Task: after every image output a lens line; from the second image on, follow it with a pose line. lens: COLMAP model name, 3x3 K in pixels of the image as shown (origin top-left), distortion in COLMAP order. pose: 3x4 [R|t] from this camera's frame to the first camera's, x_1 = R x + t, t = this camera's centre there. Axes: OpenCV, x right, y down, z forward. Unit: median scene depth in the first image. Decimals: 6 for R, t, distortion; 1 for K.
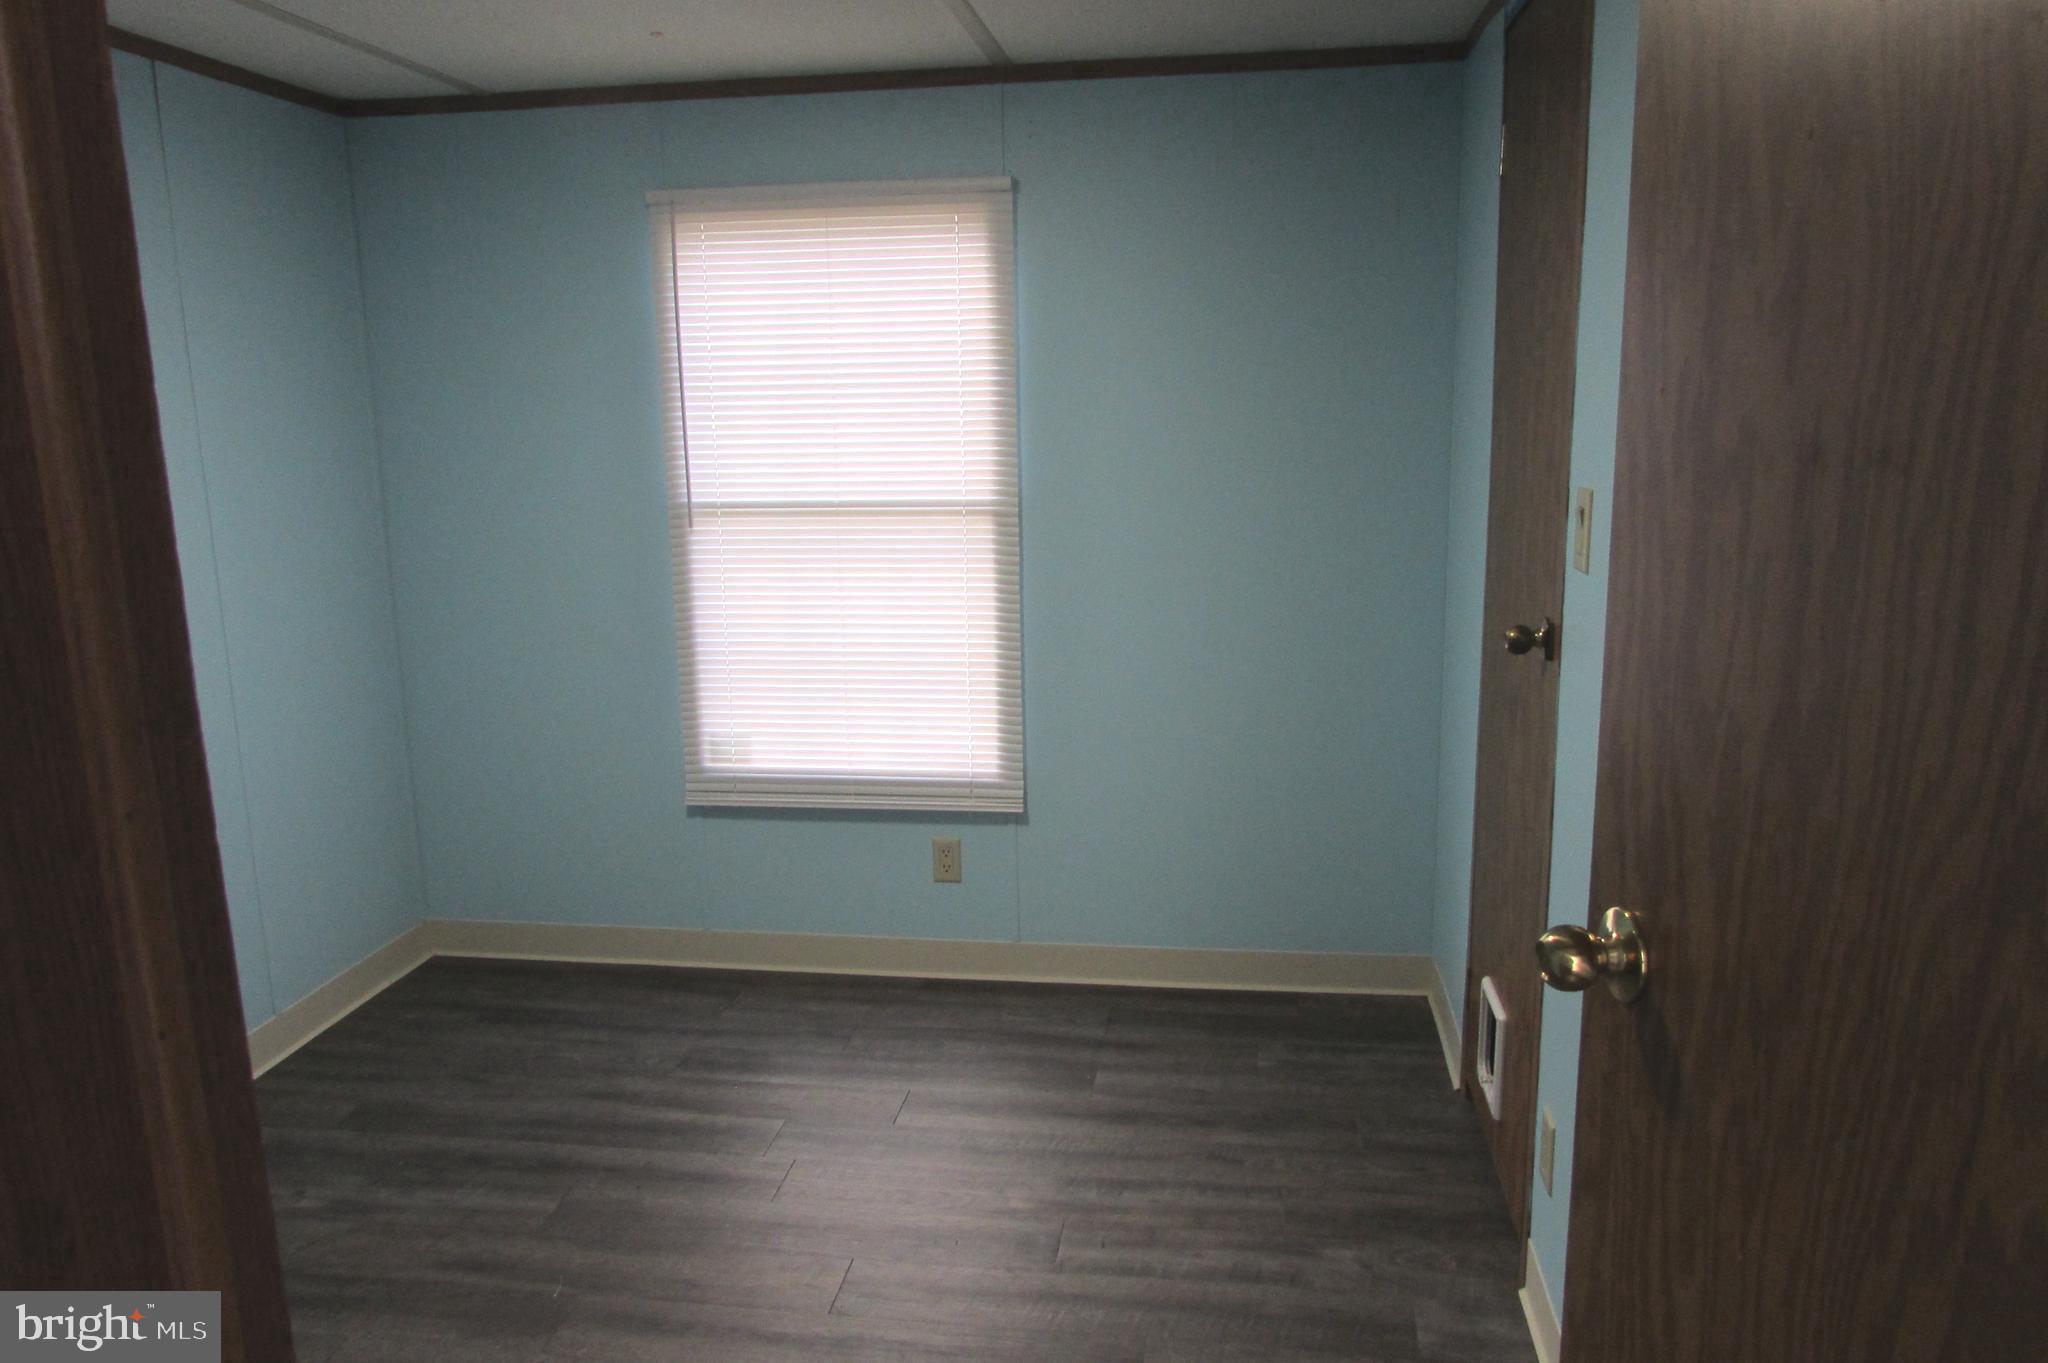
lens RADIAL K [[1462.8, 0, 1024.0], [0, 1462.8, 681.5], [0, 0, 1]] dist [-0.001914, -0.000576]
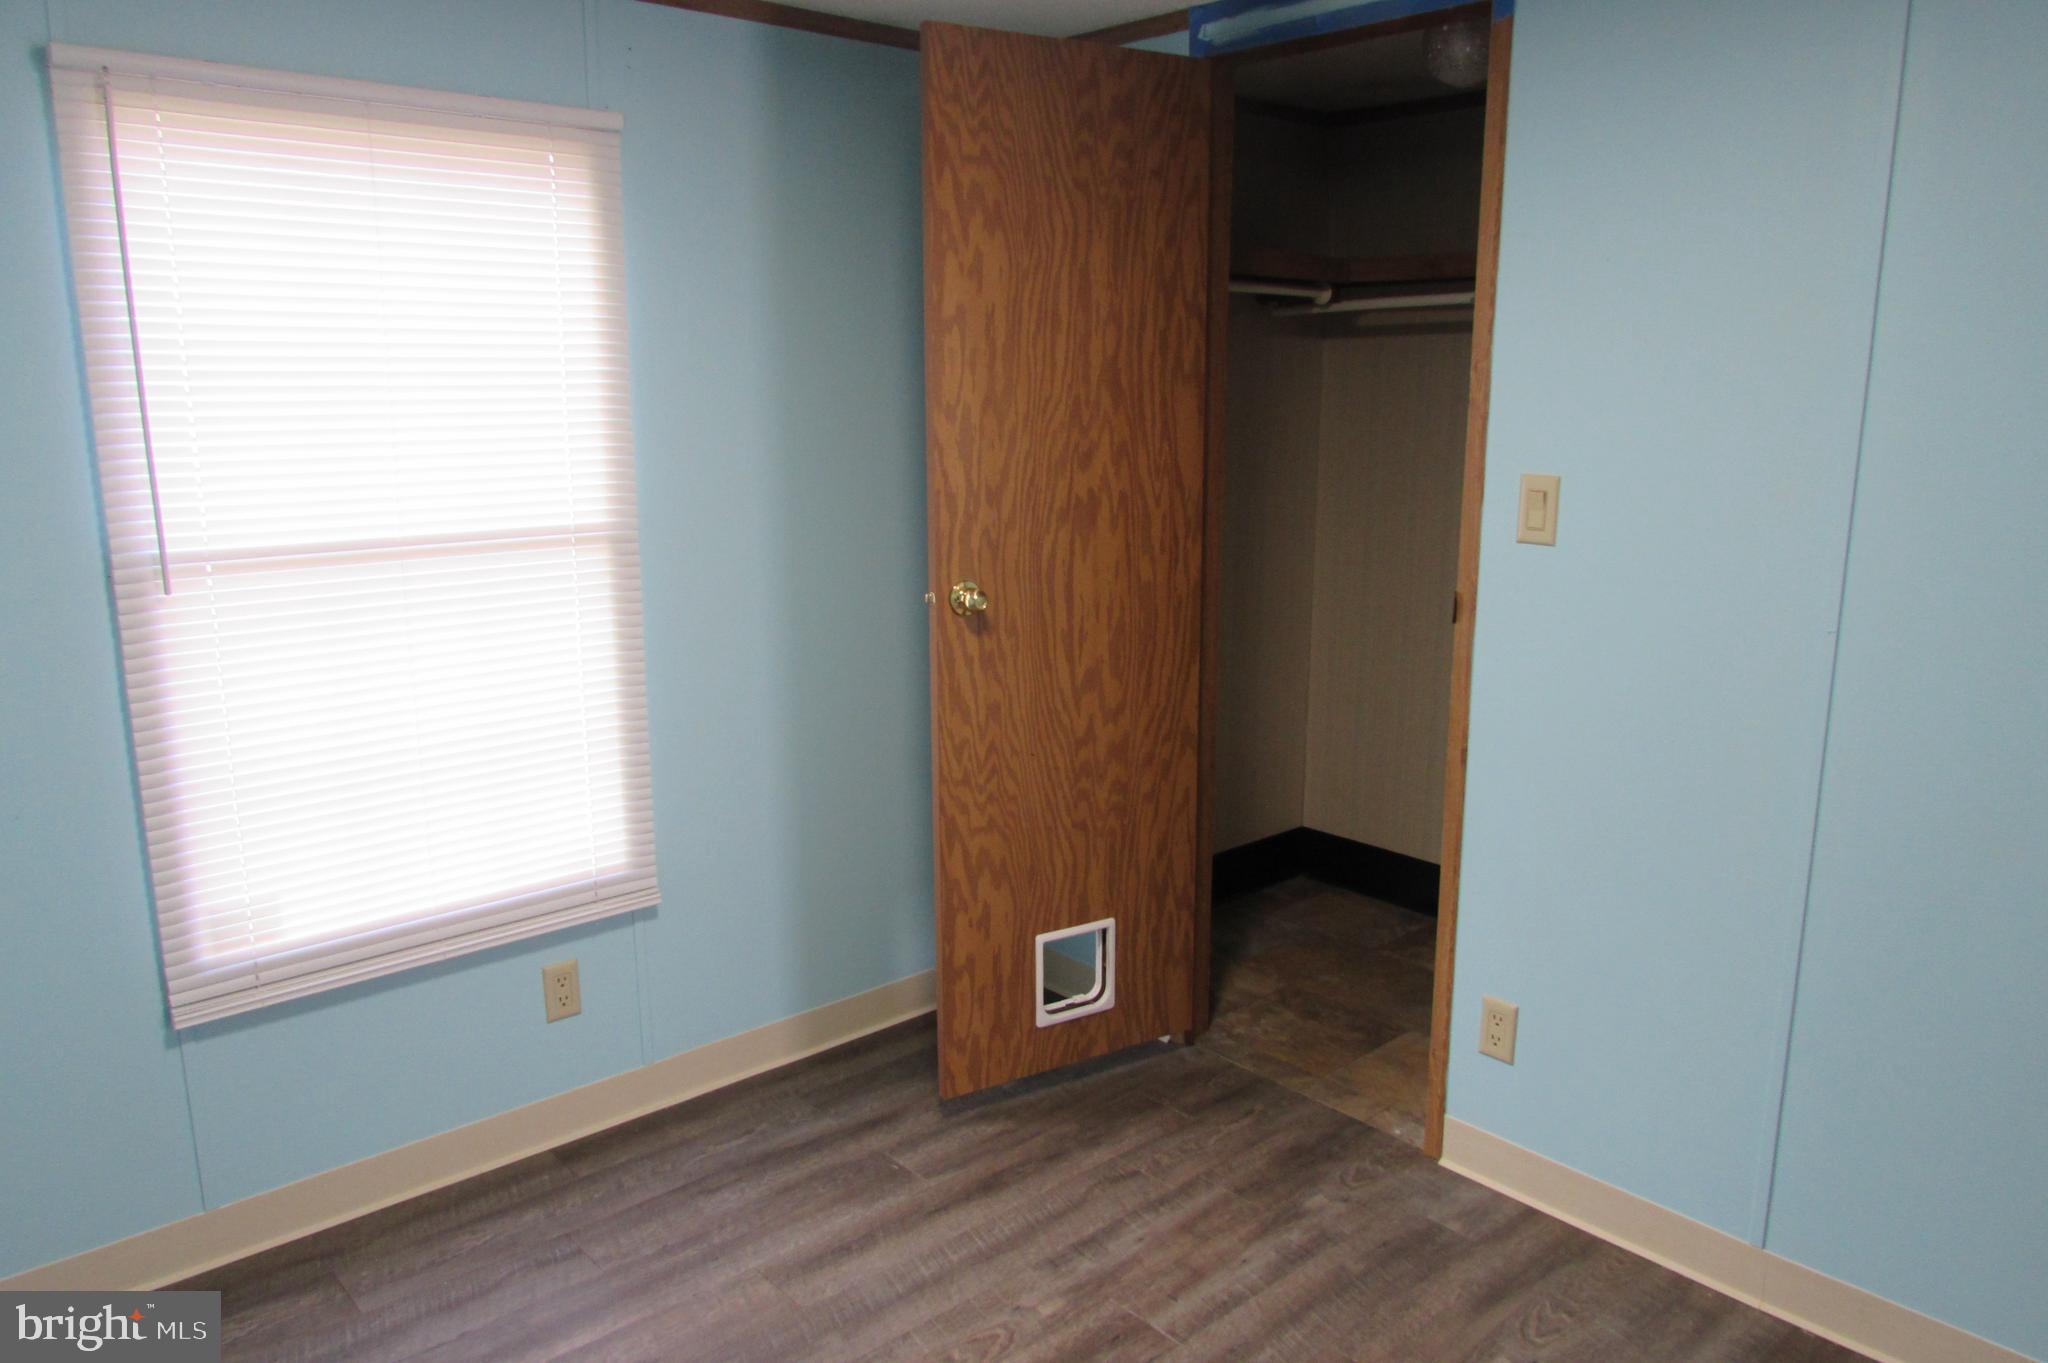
lens RADIAL K [[1472.8, 0, 1024.0], [0, 1472.8, 681.5], [0, 0, 1]] dist [-0.000033, 0.003572]
pose [[0.639447, -0.139658, 0.756045, -0.491597], [0.137668, 0.988269, 0.066118, -0.060881], [-0.756410, 0.061804, 0.651172, 0.316697]]
